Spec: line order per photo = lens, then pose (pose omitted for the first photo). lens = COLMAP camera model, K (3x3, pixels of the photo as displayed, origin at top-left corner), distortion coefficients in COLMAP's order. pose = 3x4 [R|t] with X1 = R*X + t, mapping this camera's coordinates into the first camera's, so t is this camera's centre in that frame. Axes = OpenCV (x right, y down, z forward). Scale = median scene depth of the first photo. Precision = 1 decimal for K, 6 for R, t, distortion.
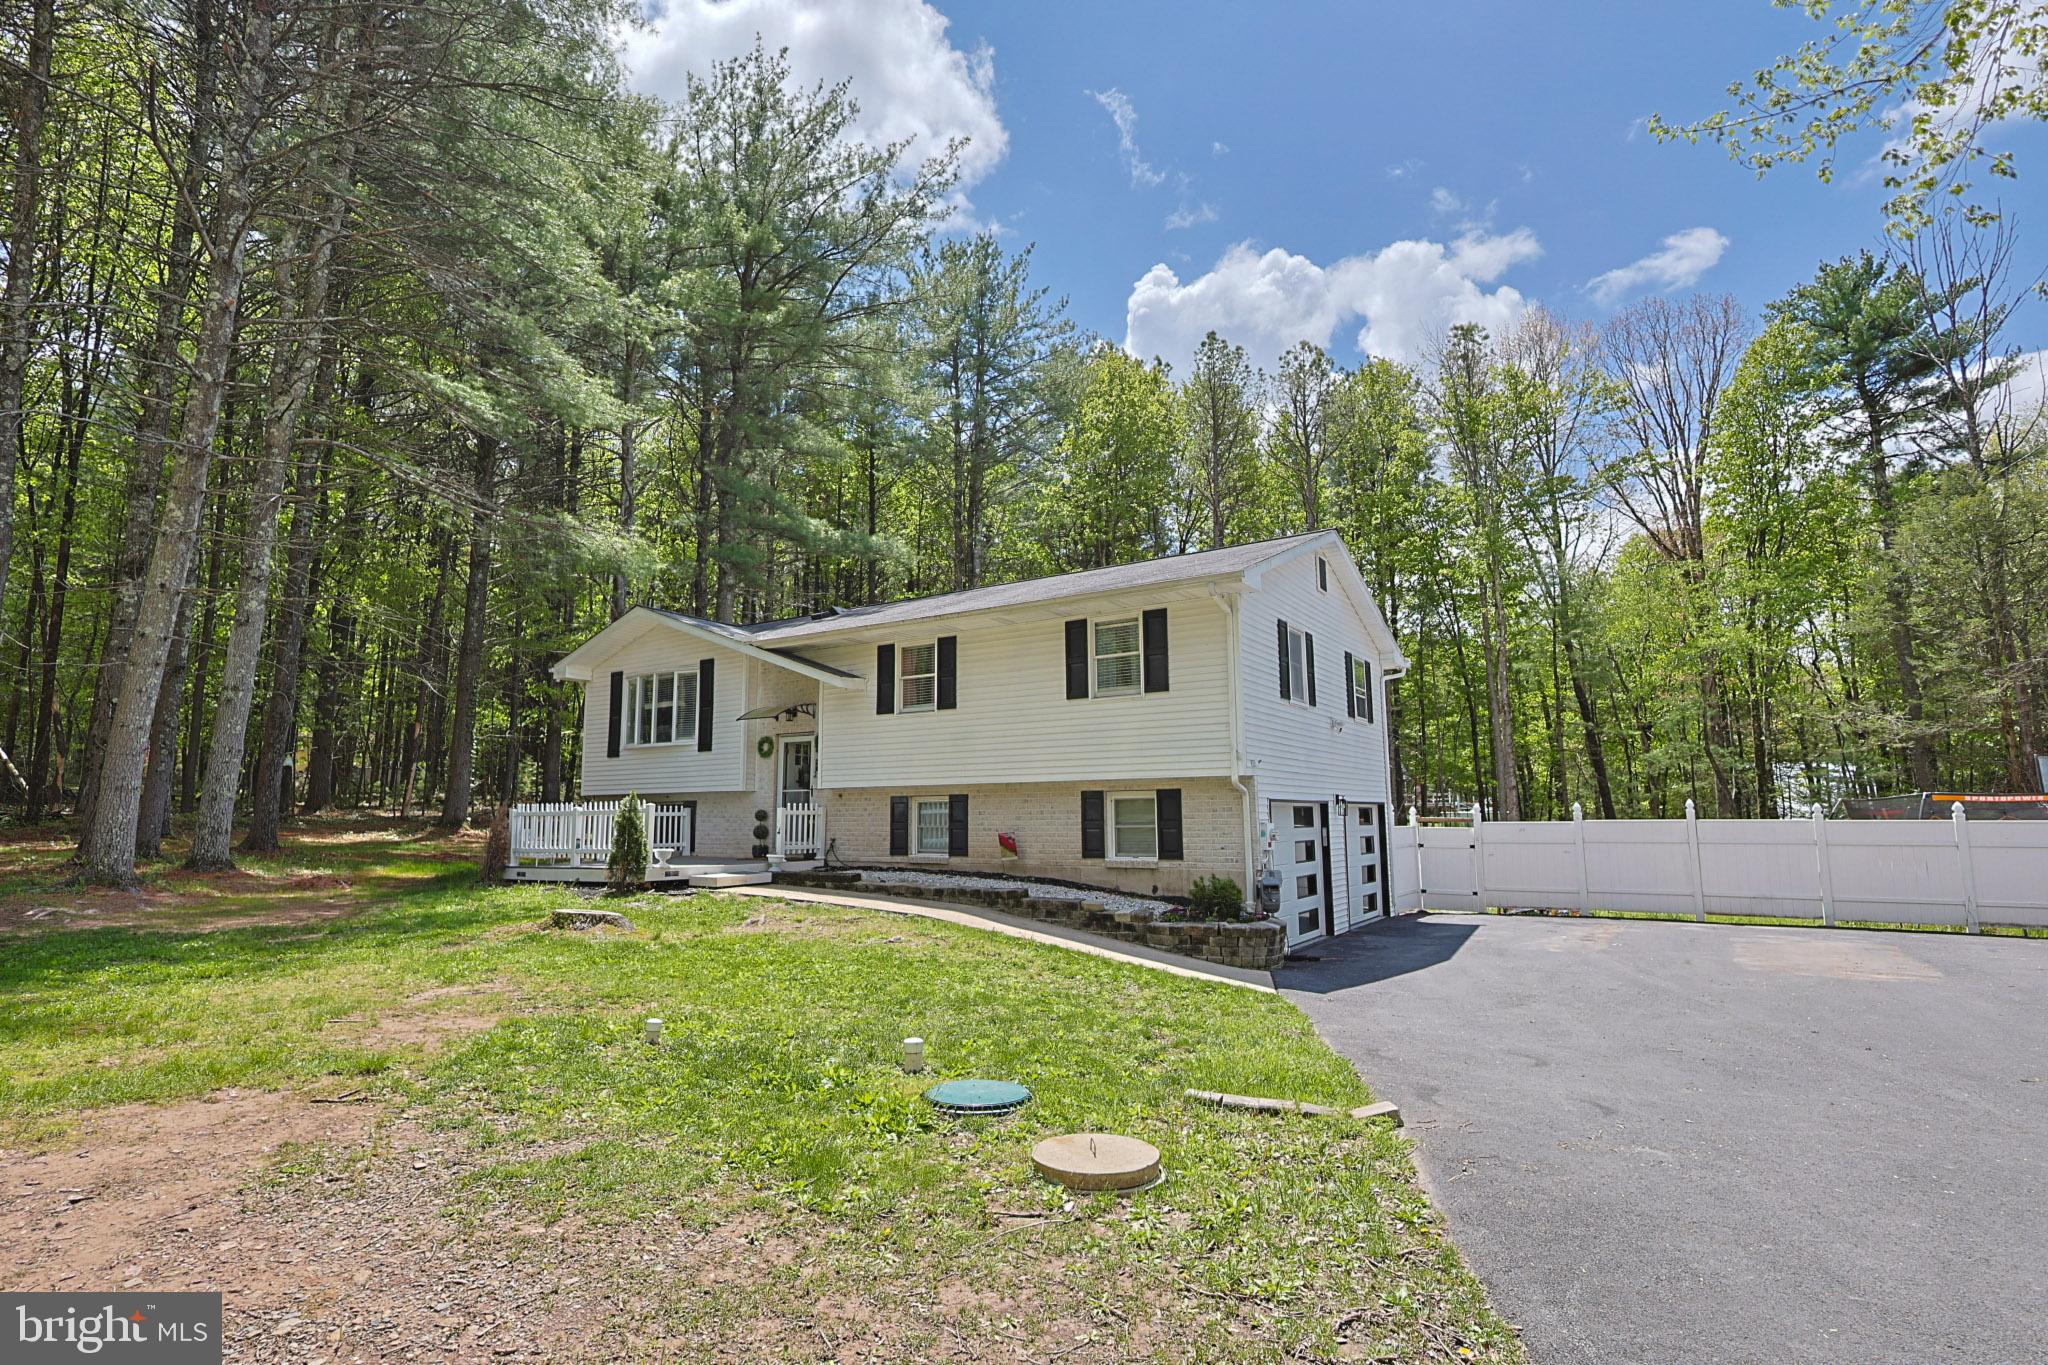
lens RADIAL K [[998.9, 0, 1022.5], [0, 998.9, 684.9], [0, 0, 1]] dist [-0.003226, 0.000104]
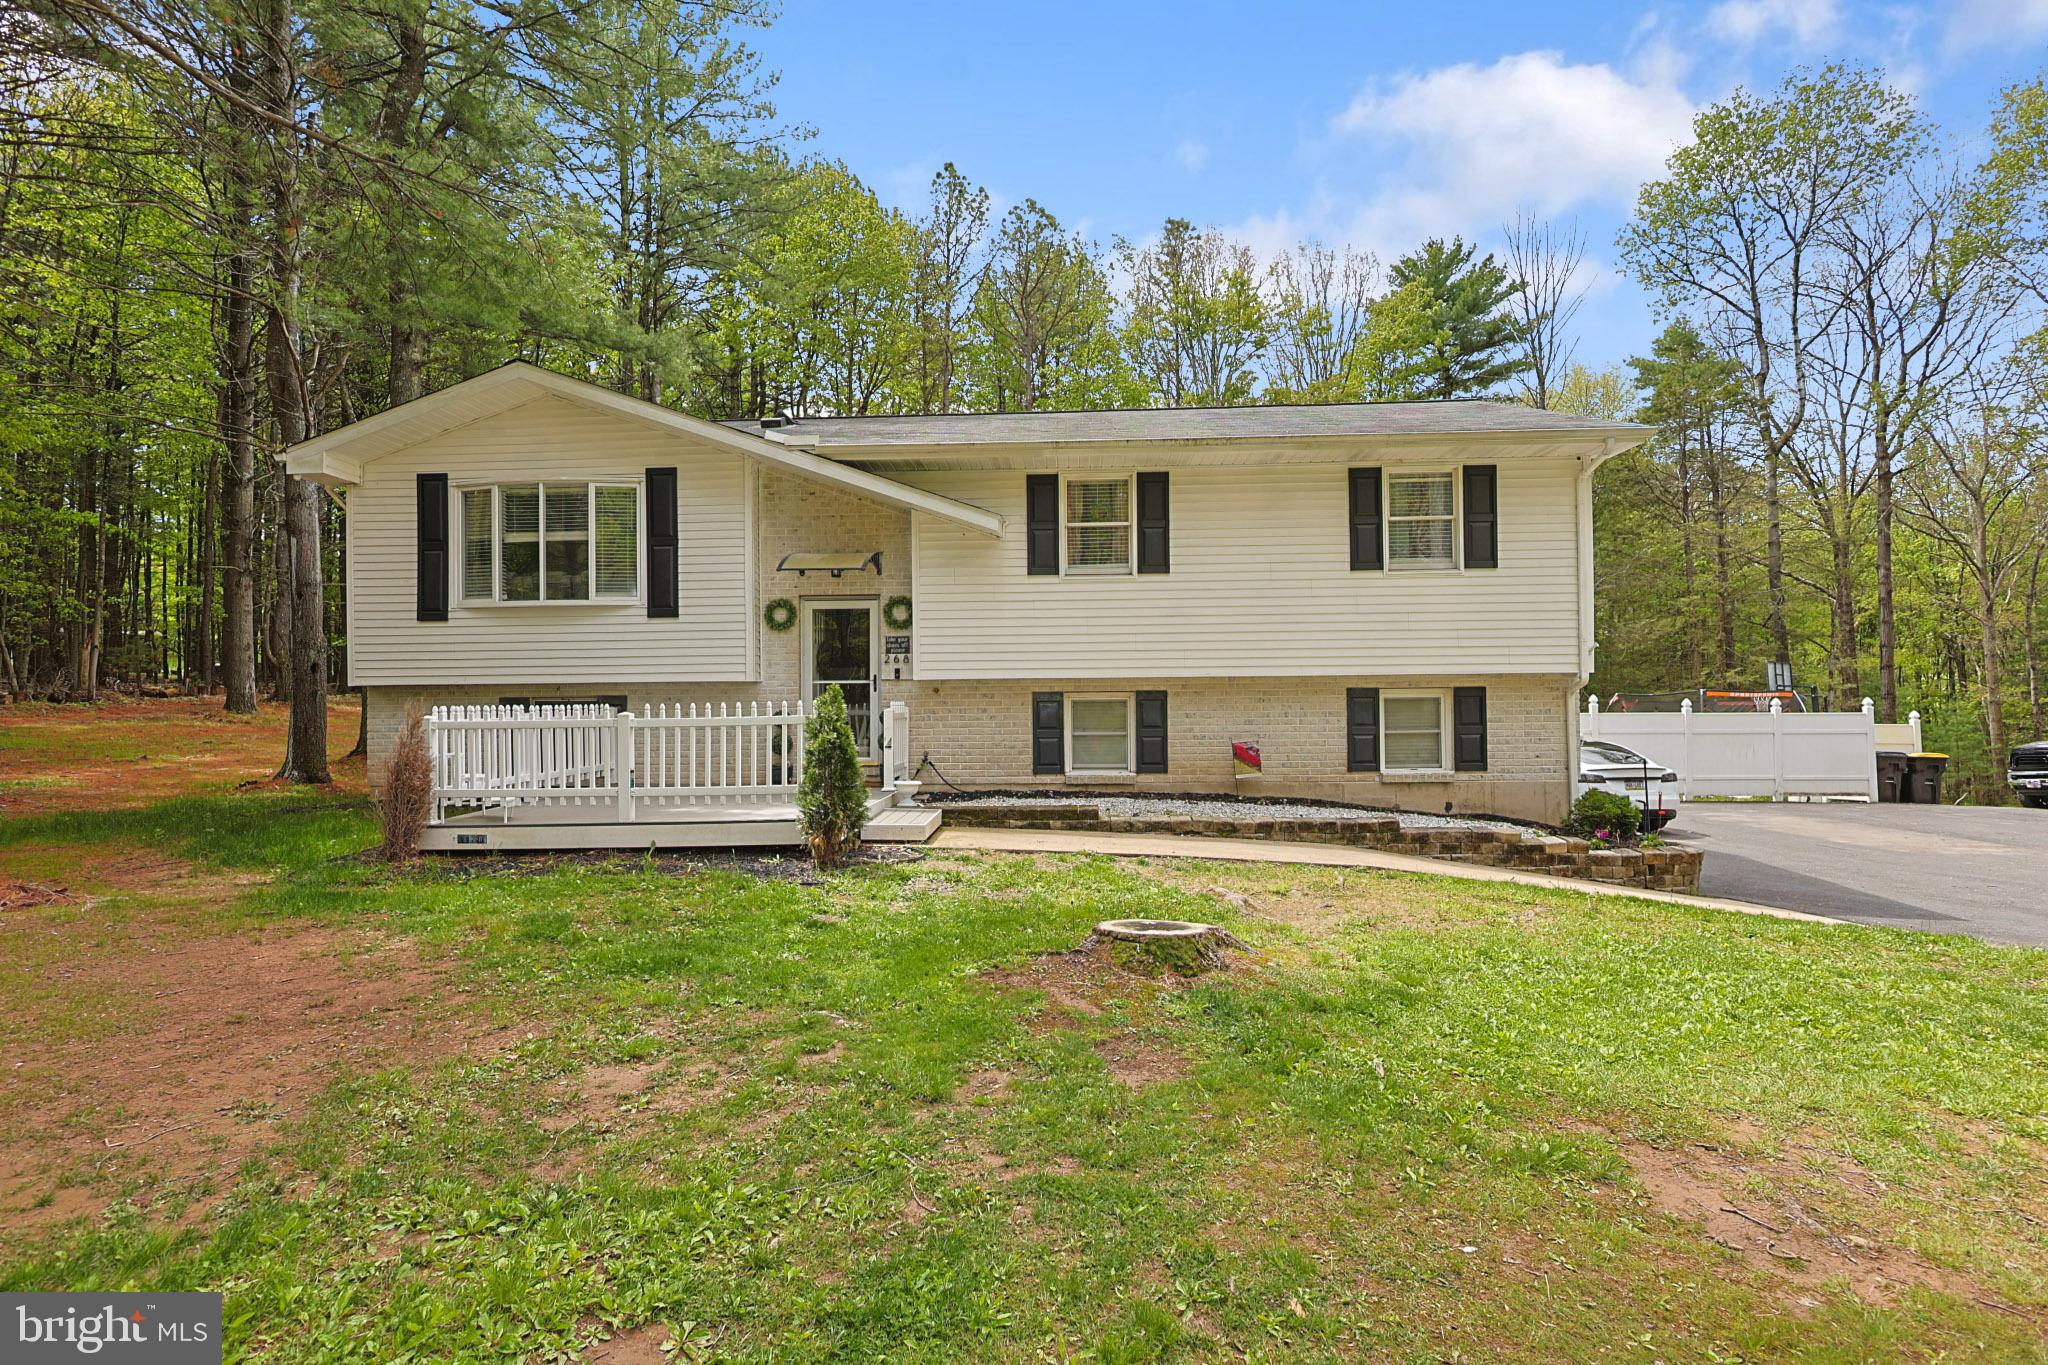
lens RADIAL K [[998.9, 0, 1022.5], [0, 998.9, 684.9], [0, 0, 1]] dist [-0.003226, 0.000104]
pose [[0.867015, 0.005889, 0.498247, -0.515237], [-0.063059, 0.993187, 0.097992, 0.039340], [-0.494276, -0.116380, 0.861480, 0.412415]]
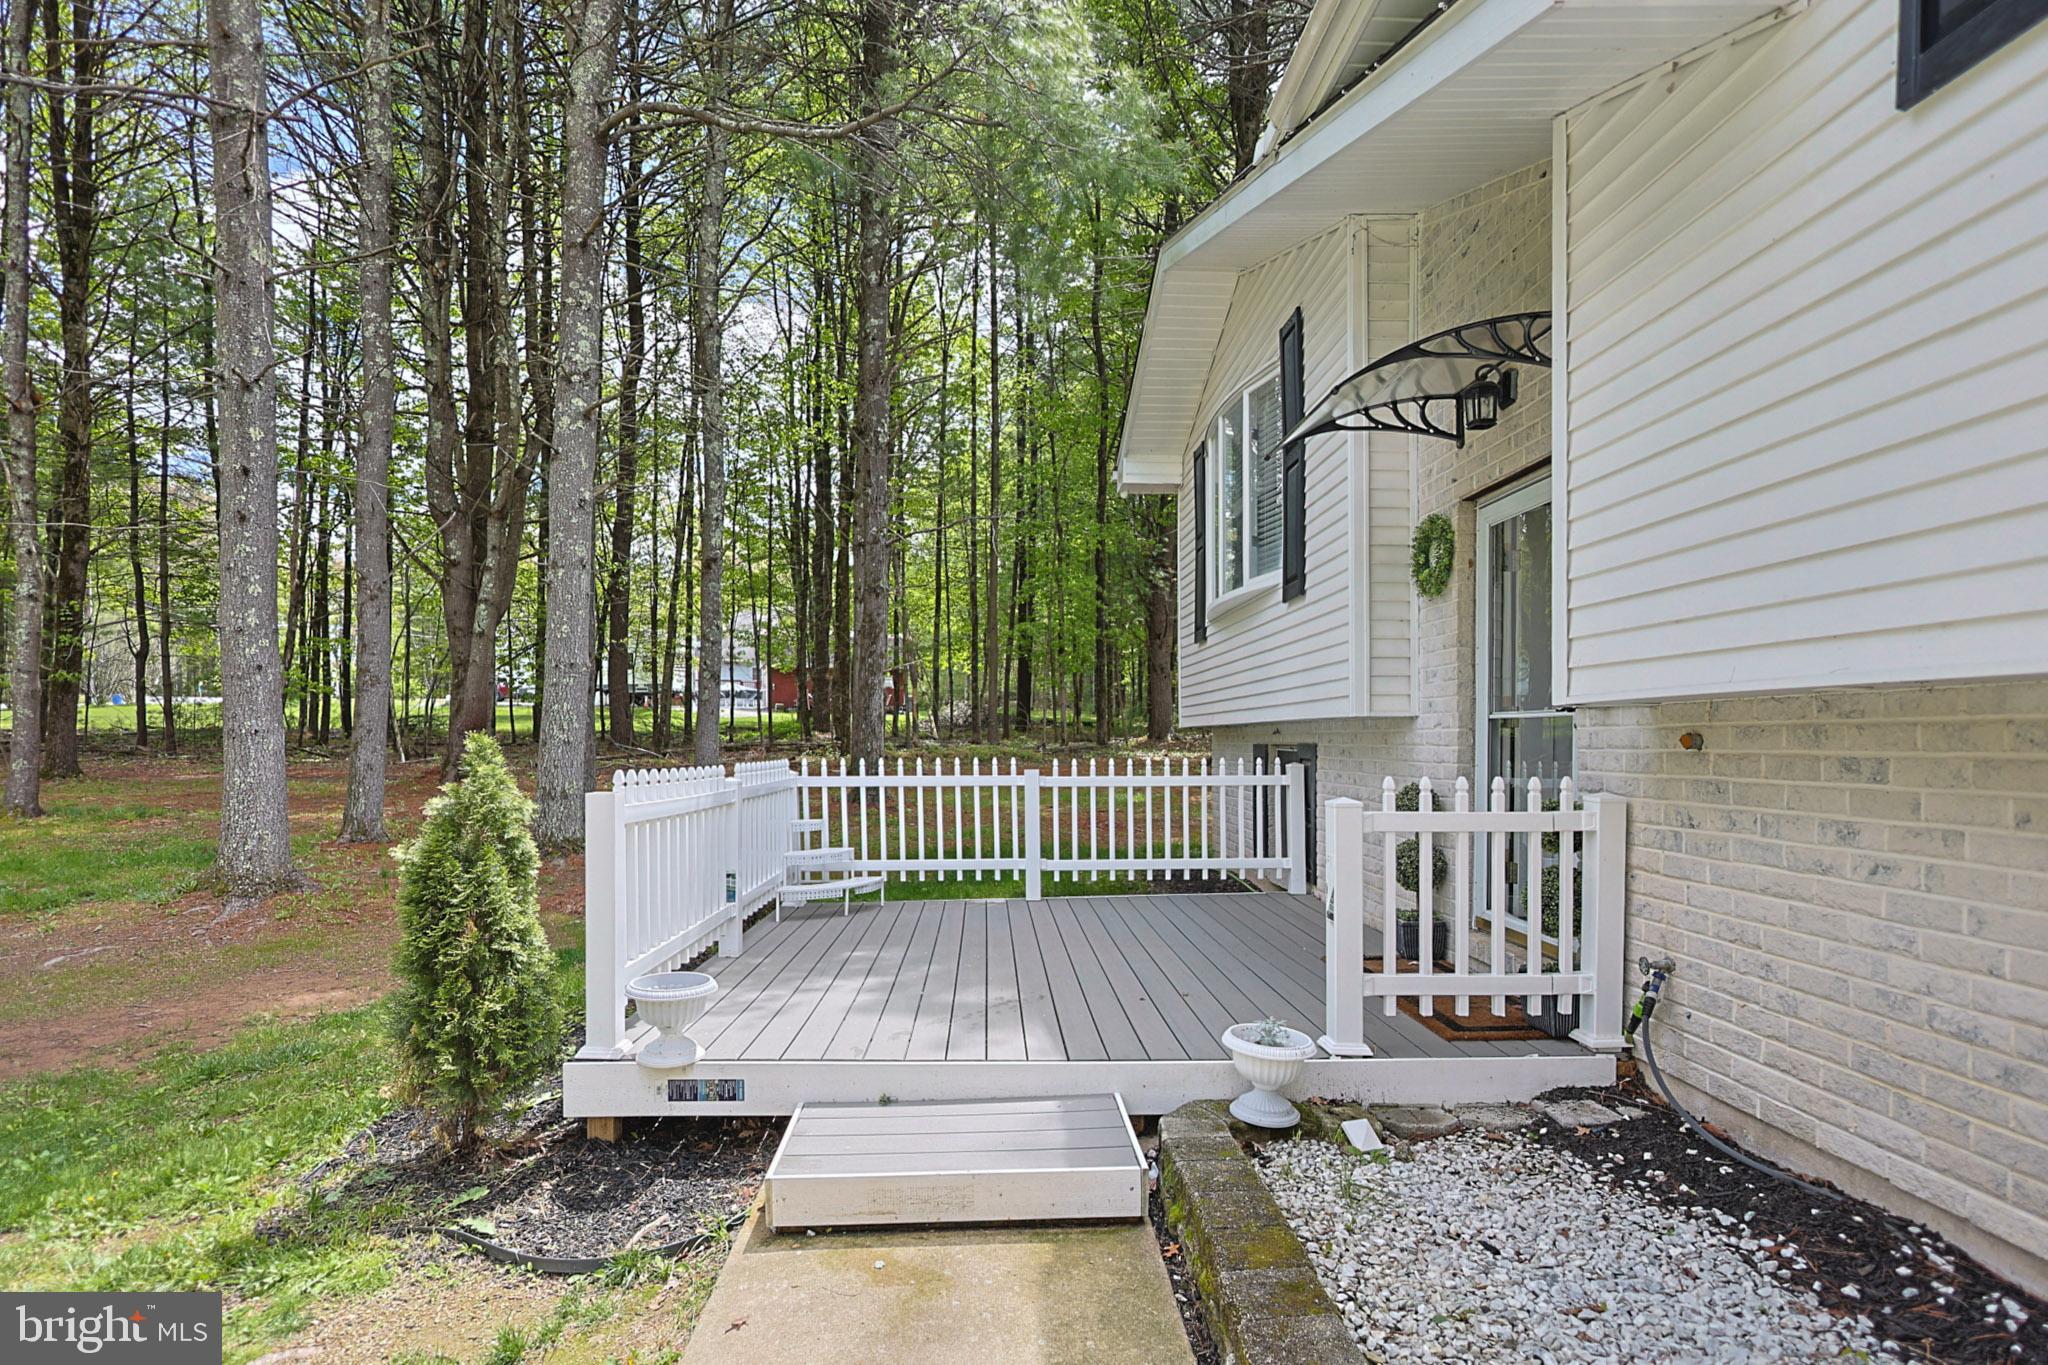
lens RADIAL K [[1023.3, 0, 1021.6], [0, 1023.3, 742.2], [0, 0, 1]] dist [-0.001501, -0.000260]
pose [[0.576405, 0.009021, -0.817115, -0.108424], [0.103733, 0.991042, 0.084116, 0.089988], [0.810554, -0.133246, 0.570305, 0.862476]]
